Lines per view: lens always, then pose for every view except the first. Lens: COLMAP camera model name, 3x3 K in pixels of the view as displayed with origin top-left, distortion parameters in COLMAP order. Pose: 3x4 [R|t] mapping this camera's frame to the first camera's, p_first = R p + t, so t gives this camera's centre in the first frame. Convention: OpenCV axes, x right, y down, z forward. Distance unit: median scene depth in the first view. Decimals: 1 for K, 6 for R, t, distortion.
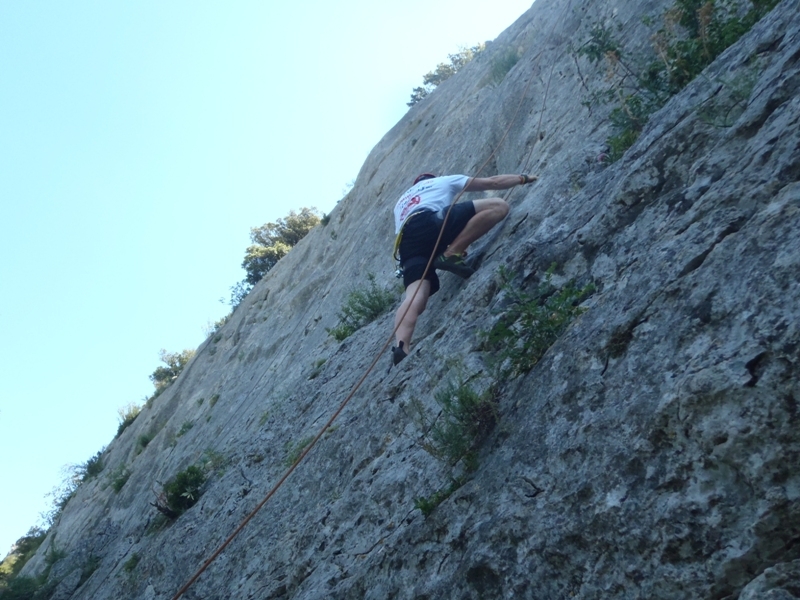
lens RADIAL K [[682.9, 0, 400.0], [0, 682.9, 300.0], [0, 0, 1]] dist [-0.085527, 0.052213]
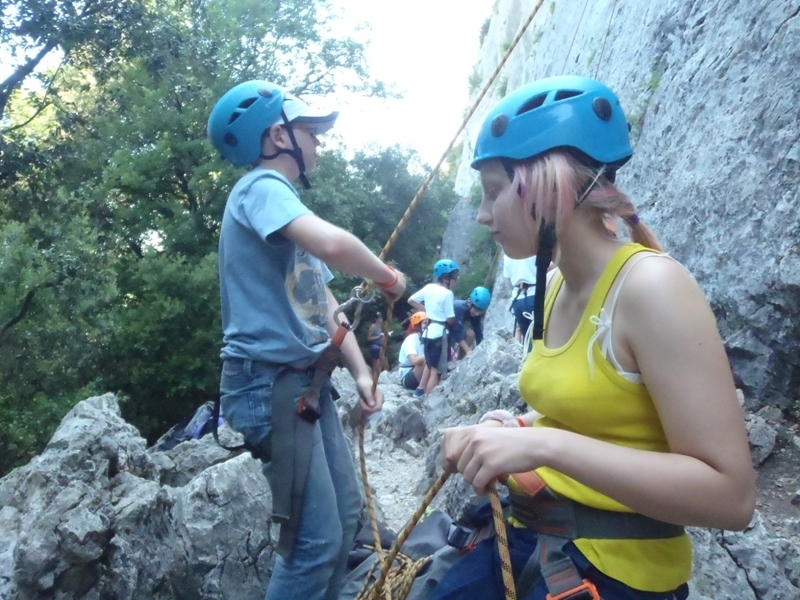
lens RADIAL K [[682.9, 0, 400.0], [0, 682.9, 300.0], [0, 0, 1]] dist [-0.085527, 0.052213]
pose [[0.811094, -0.158336, -0.563077, 0.614391], [0.463162, 0.761781, 0.452958, -0.815537], [0.357222, -0.628187, 0.691212, -1.529993]]
